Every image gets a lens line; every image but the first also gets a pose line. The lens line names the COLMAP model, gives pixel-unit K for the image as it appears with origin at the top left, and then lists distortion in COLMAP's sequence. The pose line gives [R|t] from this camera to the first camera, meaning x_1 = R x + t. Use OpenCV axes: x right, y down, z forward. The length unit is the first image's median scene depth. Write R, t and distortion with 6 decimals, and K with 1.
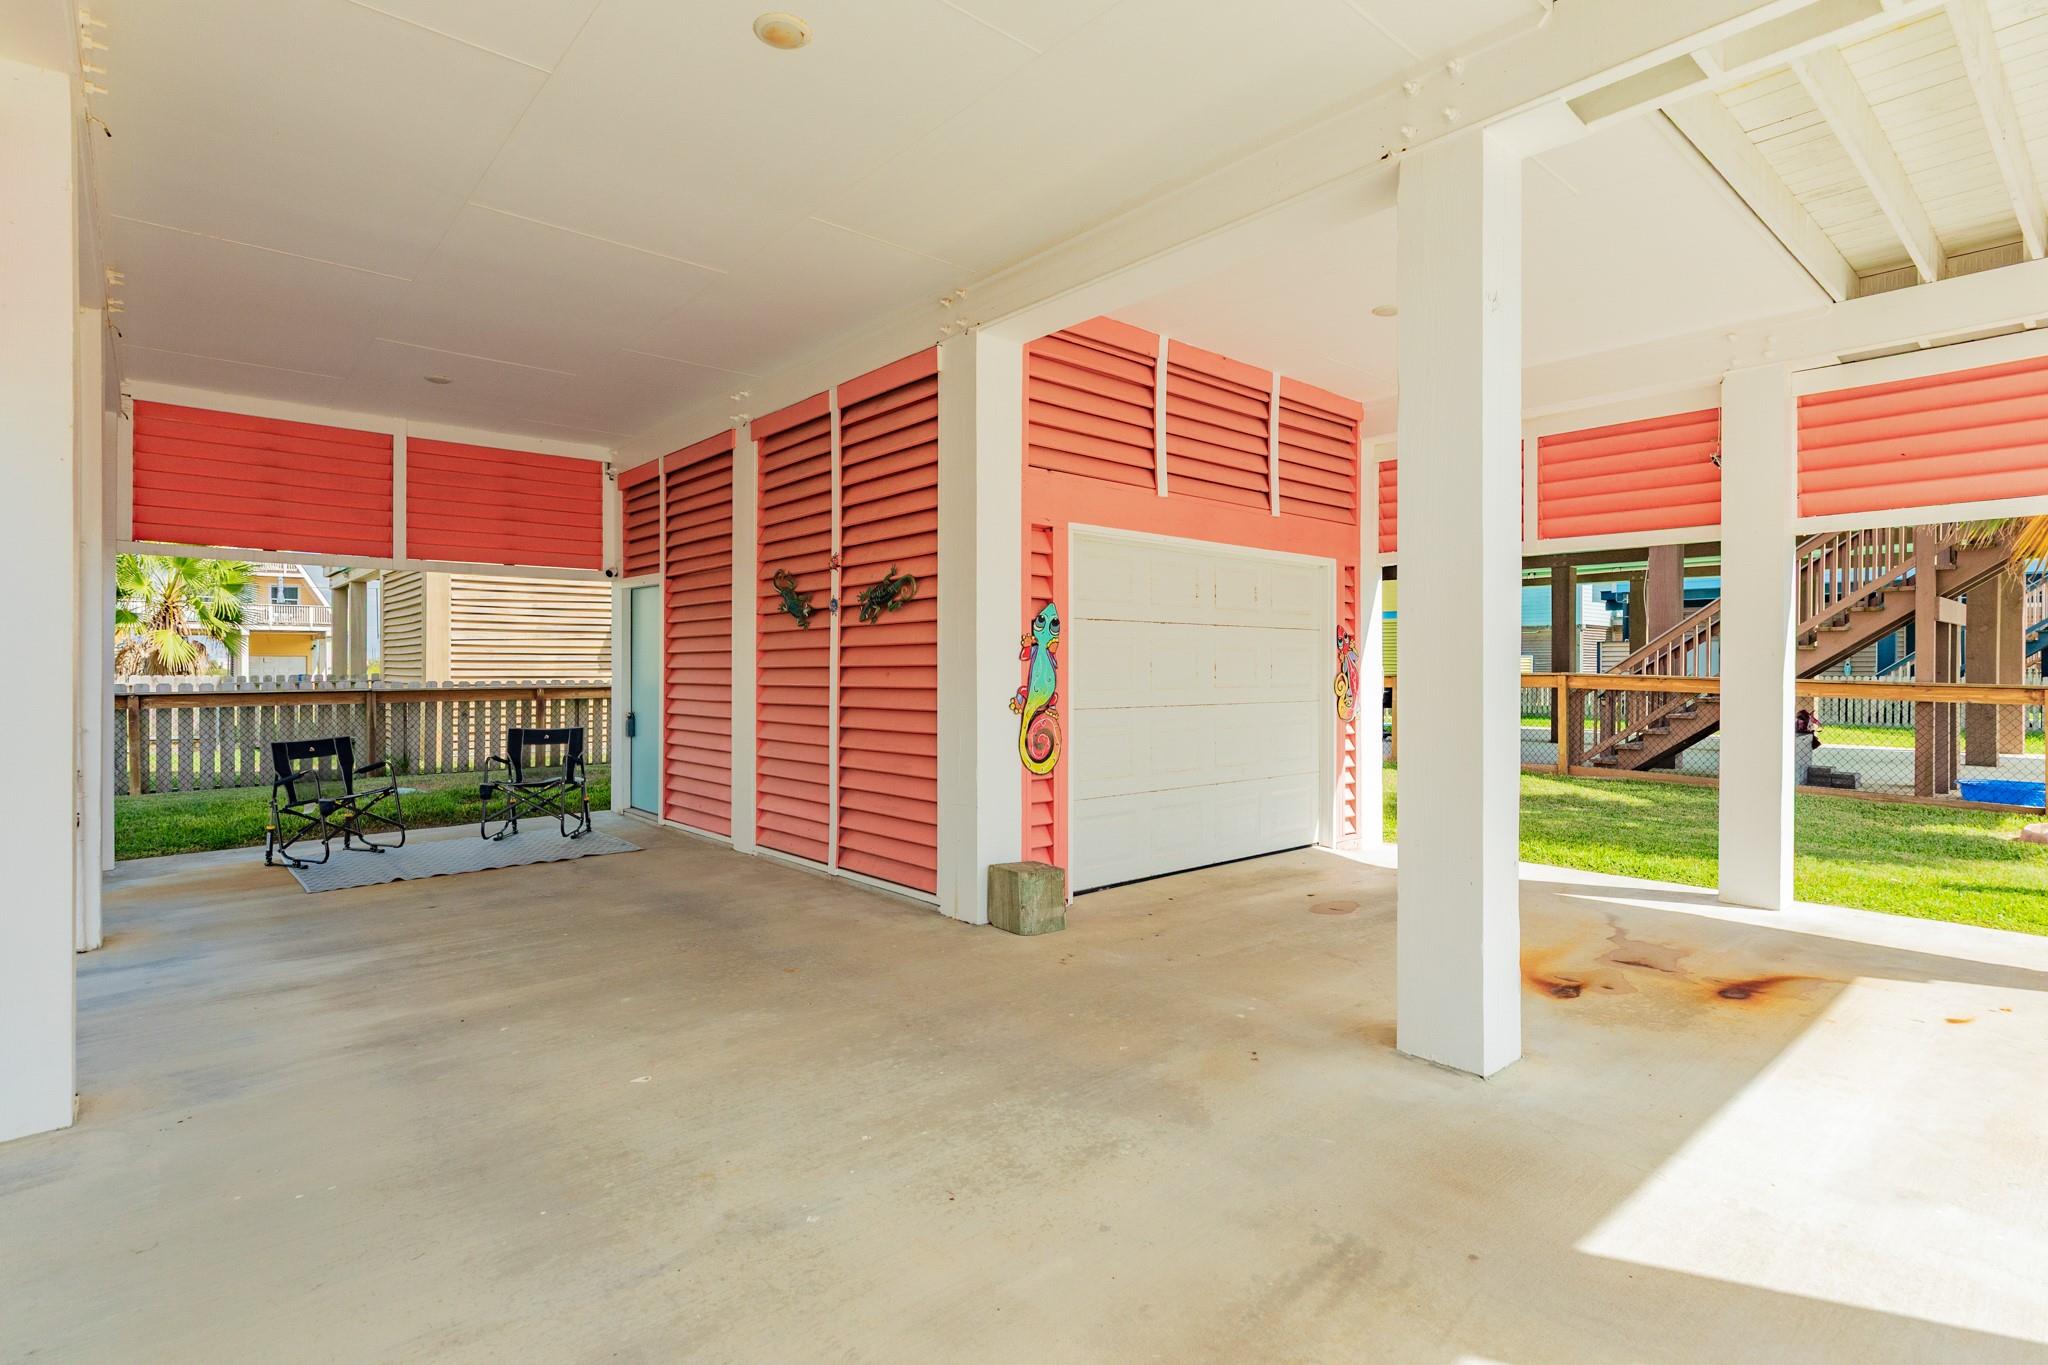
lens RADIAL K [[1015.4, 0, 1025.8], [0, 1015.4, 659.9], [0, 0, 1]] dist [-0.014244, -0.000611]
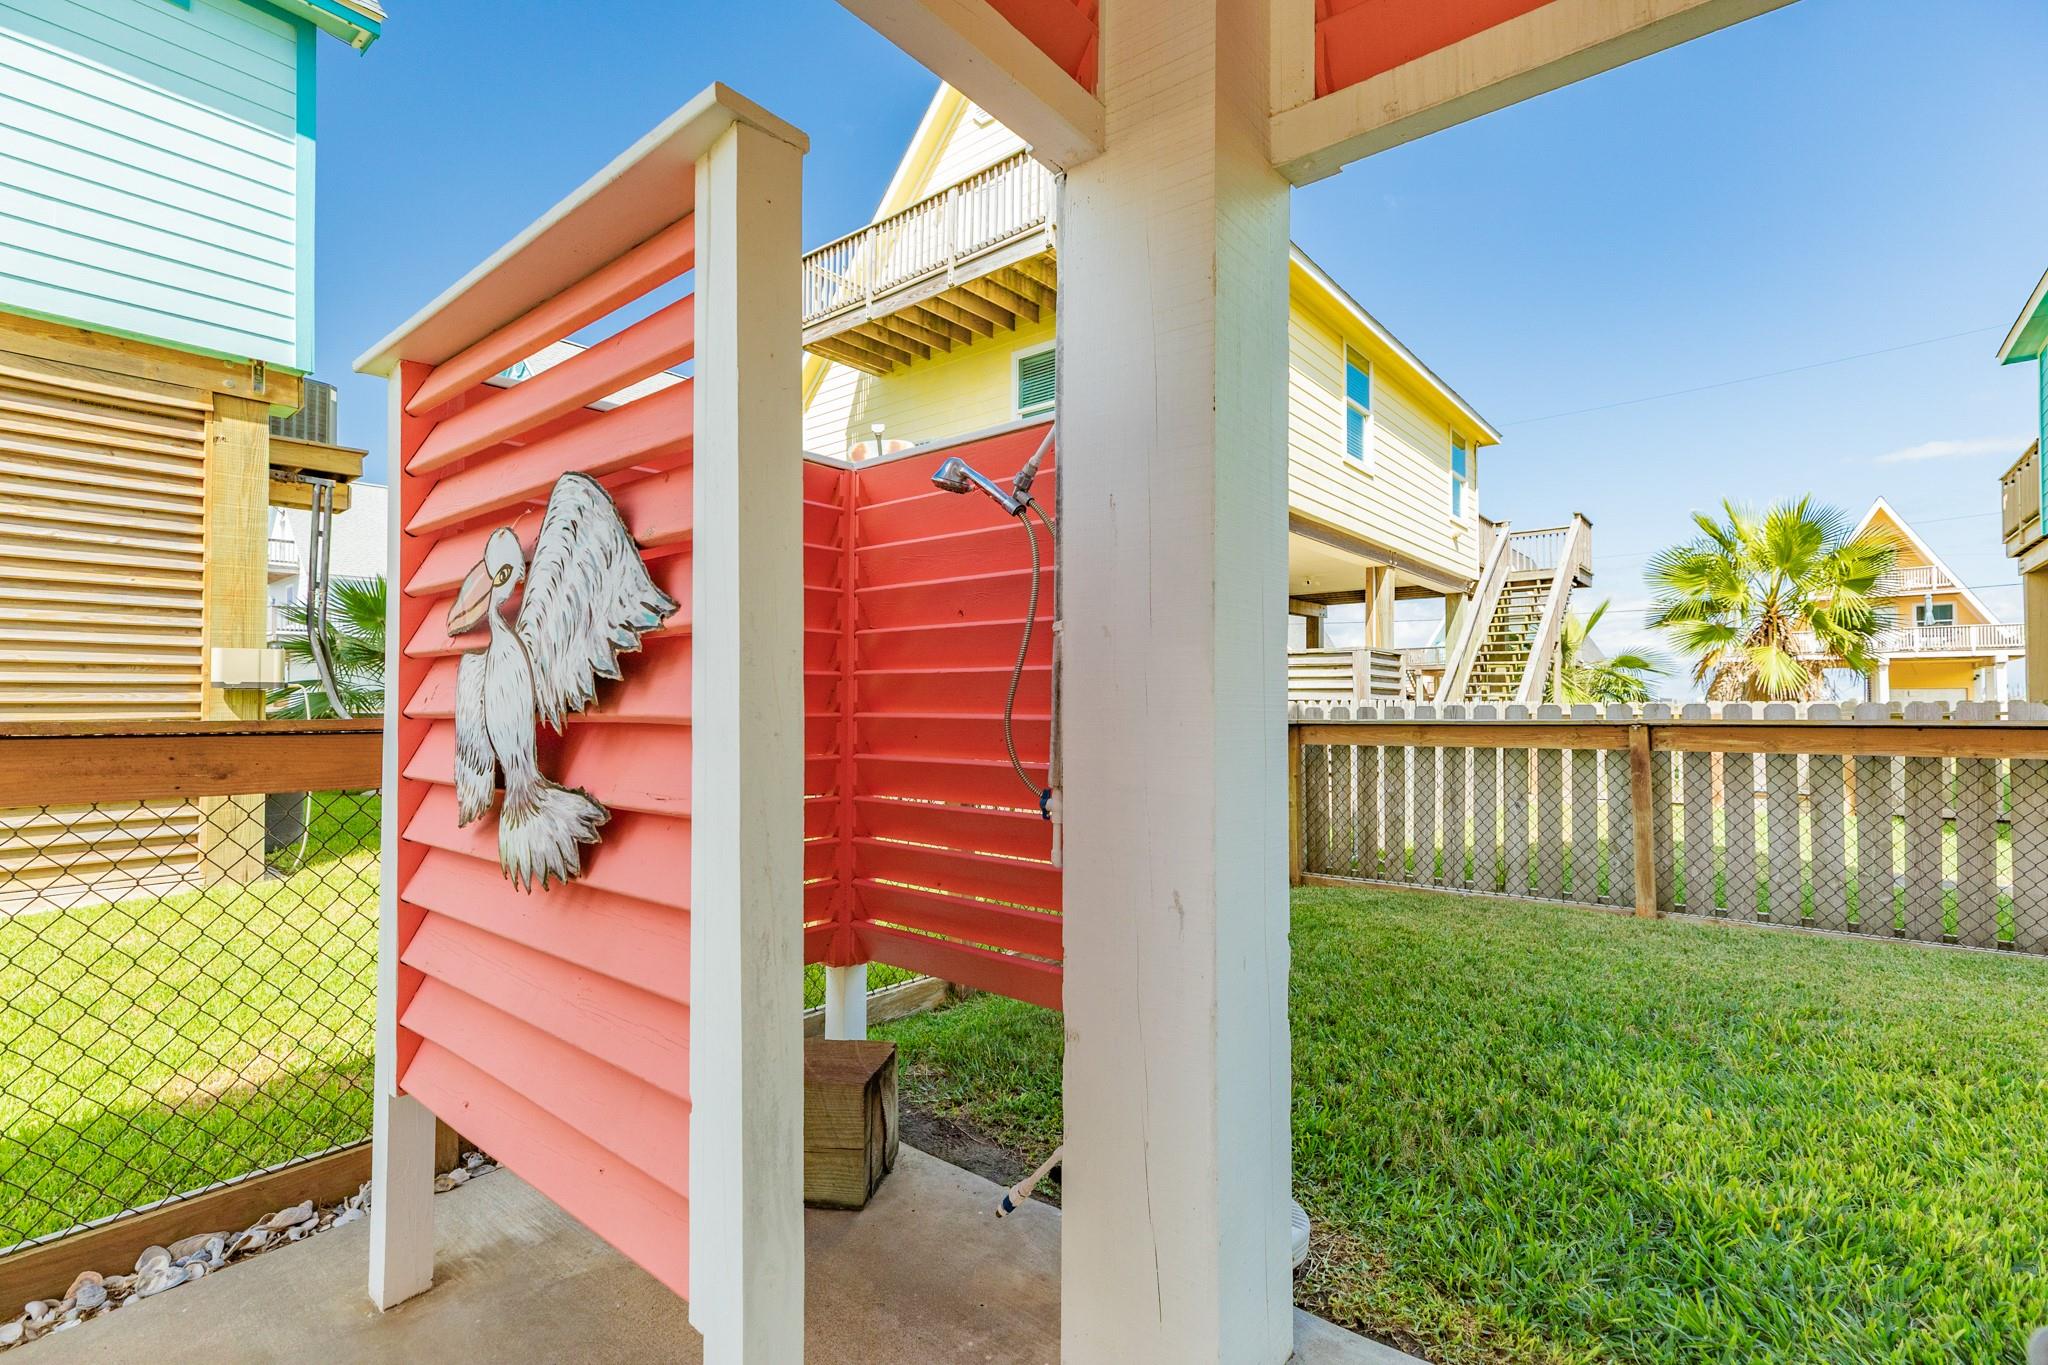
lens RADIAL K [[913.0, 0, 1037.0], [0, 913.0, 678.7], [0, 0, 1]] dist [0.004525, 0.000018]
pose [[0.162230, -0.025630, -0.986420, -0.249667], [0.004236, 0.999671, -0.025278, 0.011857], [0.986744, -0.000078, 0.162285, 0.328836]]
